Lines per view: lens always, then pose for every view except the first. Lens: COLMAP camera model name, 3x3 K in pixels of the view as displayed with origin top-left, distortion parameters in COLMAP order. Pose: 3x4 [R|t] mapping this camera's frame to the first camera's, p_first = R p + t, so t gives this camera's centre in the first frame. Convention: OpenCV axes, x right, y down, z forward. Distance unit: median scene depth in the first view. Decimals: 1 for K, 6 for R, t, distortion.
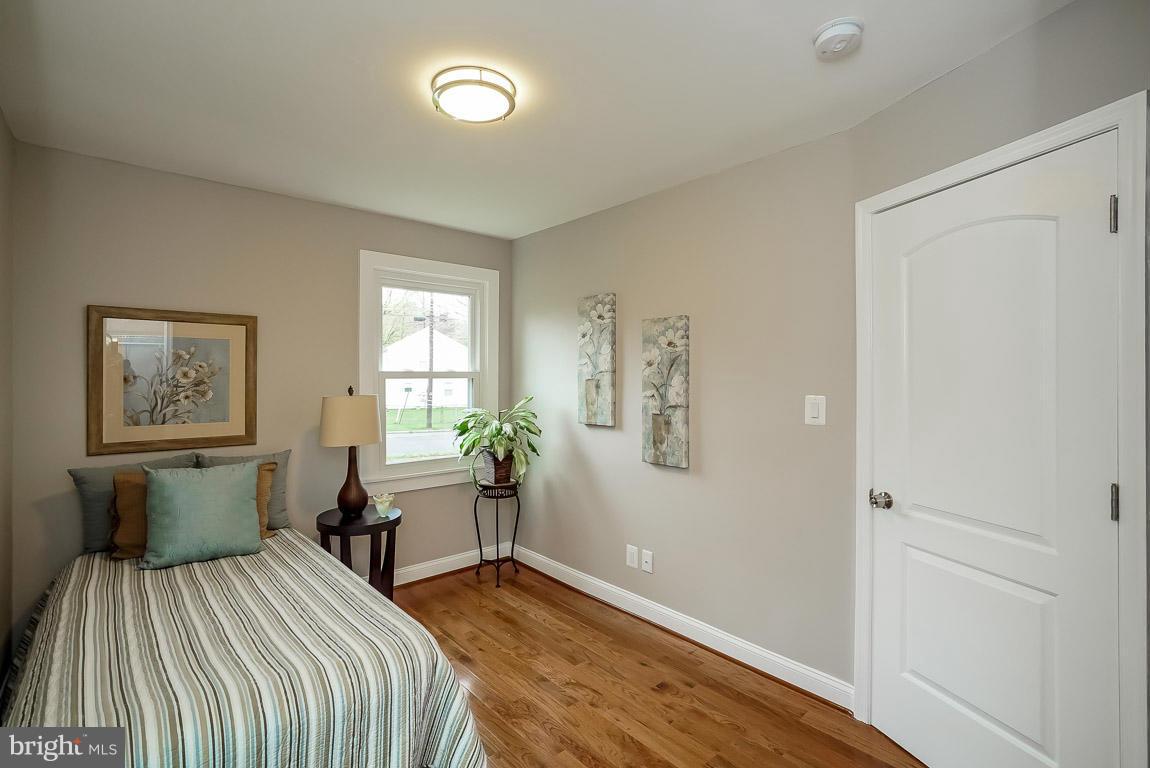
lens RADIAL K [[532.3, 0, 577.9], [0, 532.3, 378.0], [0, 0, 1]] dist [-0.040923, 0.019588]
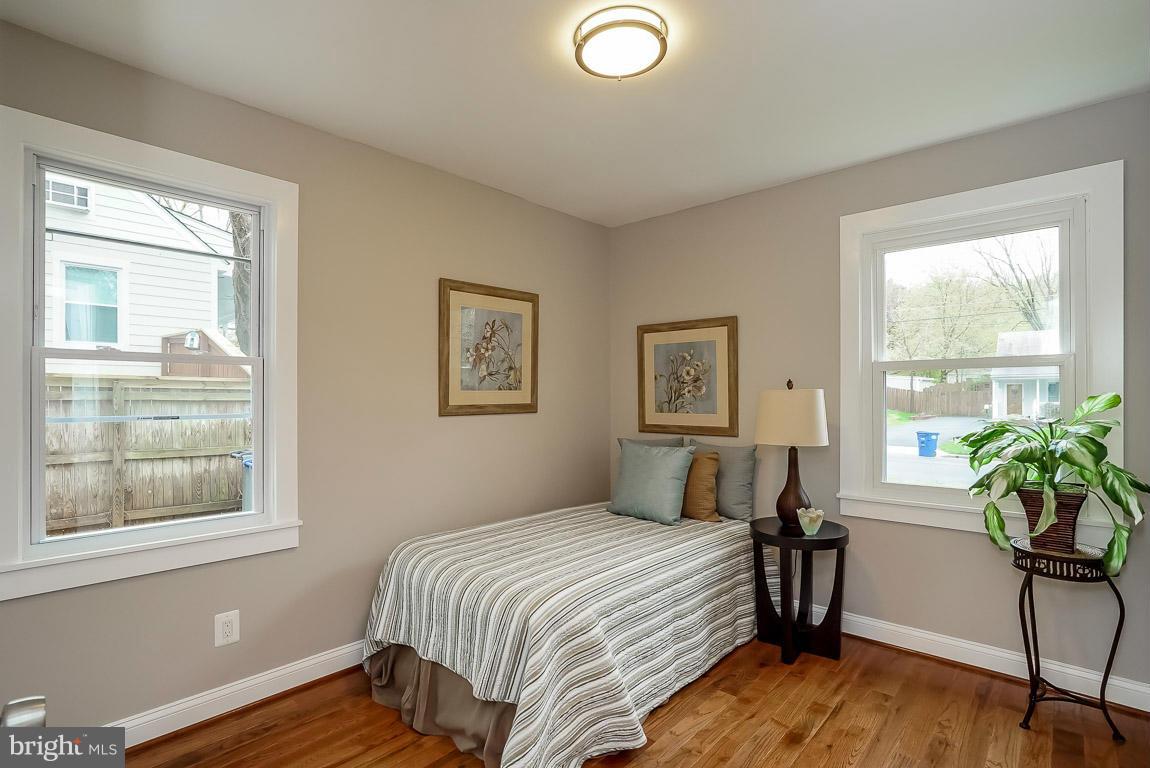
lens RADIAL K [[535.8, 0, 577.9], [0, 535.8, 400.1], [0, 0, 1]] dist [-0.039966, 0.000052]
pose [[0.112083, 0.003419, -0.993693, 0.445119], [0.000844, 0.999993, 0.003536, 0.051276], [0.993698, -0.001235, 0.112080, 0.599776]]
